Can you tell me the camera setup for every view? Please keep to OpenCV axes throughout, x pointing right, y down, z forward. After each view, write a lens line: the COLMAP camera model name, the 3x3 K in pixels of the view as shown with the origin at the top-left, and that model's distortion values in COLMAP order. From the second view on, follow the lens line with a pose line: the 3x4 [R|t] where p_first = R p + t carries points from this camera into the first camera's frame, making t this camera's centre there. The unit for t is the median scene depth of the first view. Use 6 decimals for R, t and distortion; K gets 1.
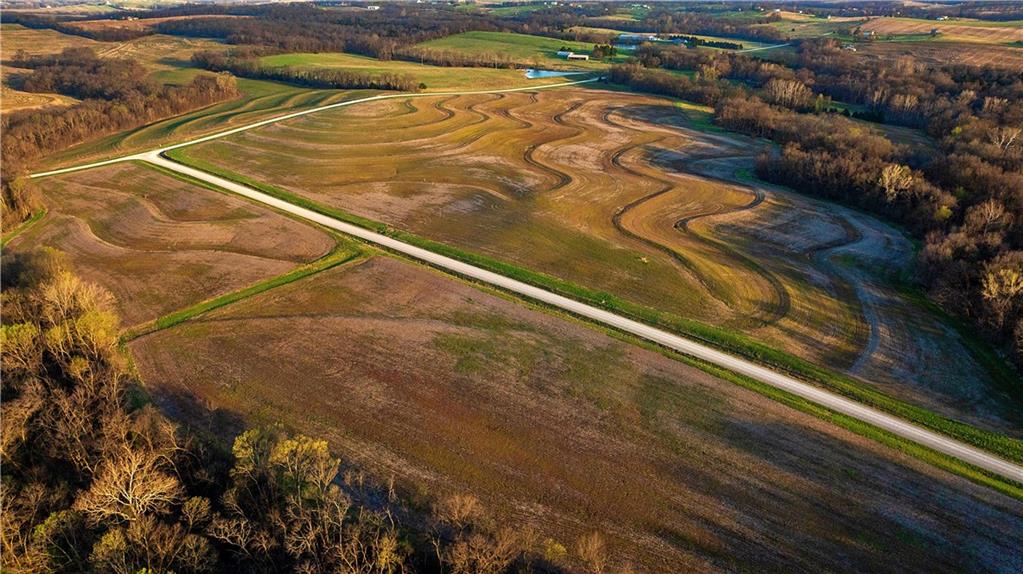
lens RADIAL K [[718.3, 0, 517.2], [0, 718.3, 289.8], [0, 0, 1]] dist [-0.042476, 0.042508]
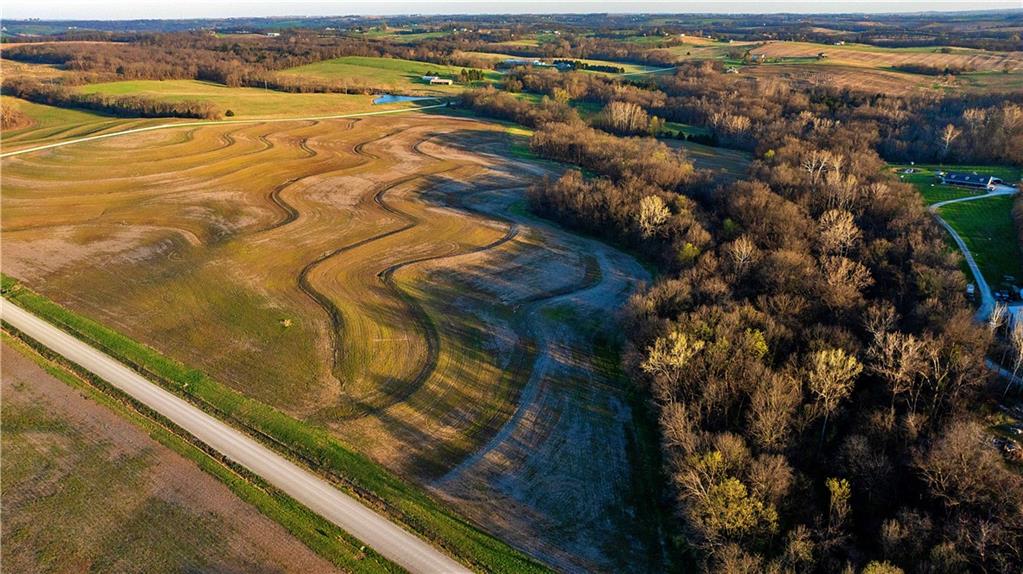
lens RADIAL K [[718.3, 0, 517.2], [0, 718.3, 289.8], [0, 0, 1]] dist [-0.042476, 0.042508]
pose [[0.997494, -0.024600, 0.066341, 0.166046], [0.026982, 0.999014, -0.035258, -0.018921], [-0.065408, 0.036960, 0.997174, 0.080565]]
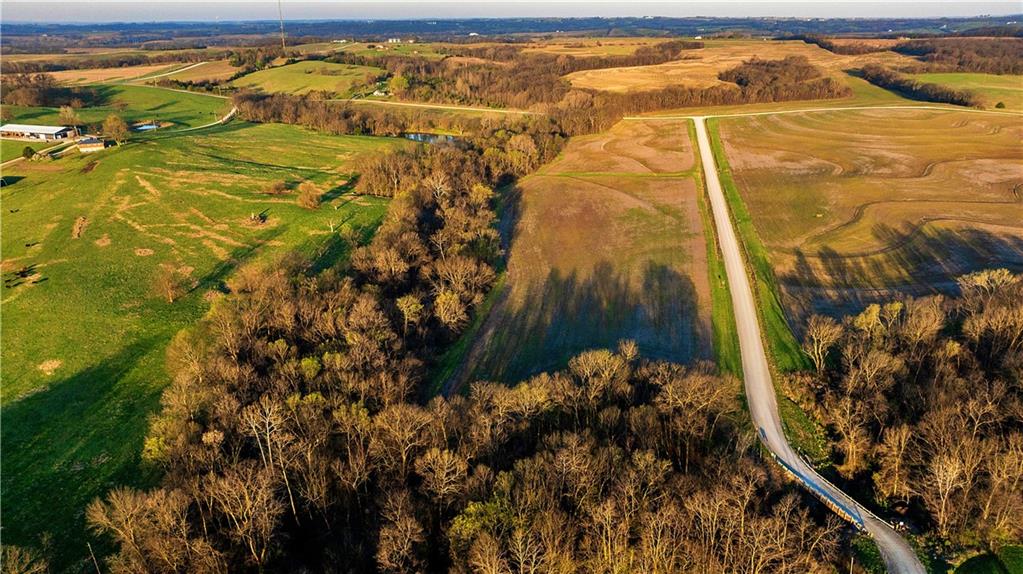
lens RADIAL K [[718.3, 0, 517.2], [0, 718.3, 289.8], [0, 0, 1]] dist [-0.042476, 0.042508]
pose [[0.488604, 0.315205, -0.813580, 0.425048], [-0.340374, 0.927443, 0.154903, 0.028551], [0.803375, 0.201235, 0.560440, -0.043284]]
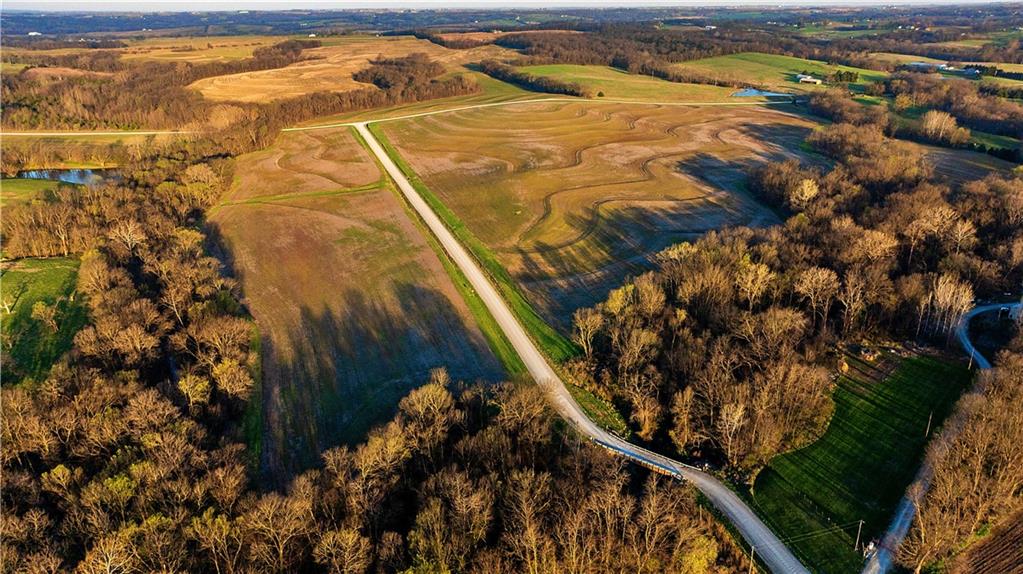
lens RADIAL K [[718.3, 0, 517.2], [0, 718.3, 289.8], [0, 0, 1]] dist [-0.042476, 0.042508]
pose [[0.858733, 0.191357, -0.475352, 0.380407], [-0.201272, 0.979060, 0.030526, 0.028265], [0.471239, 0.069461, 0.879266, -0.100579]]
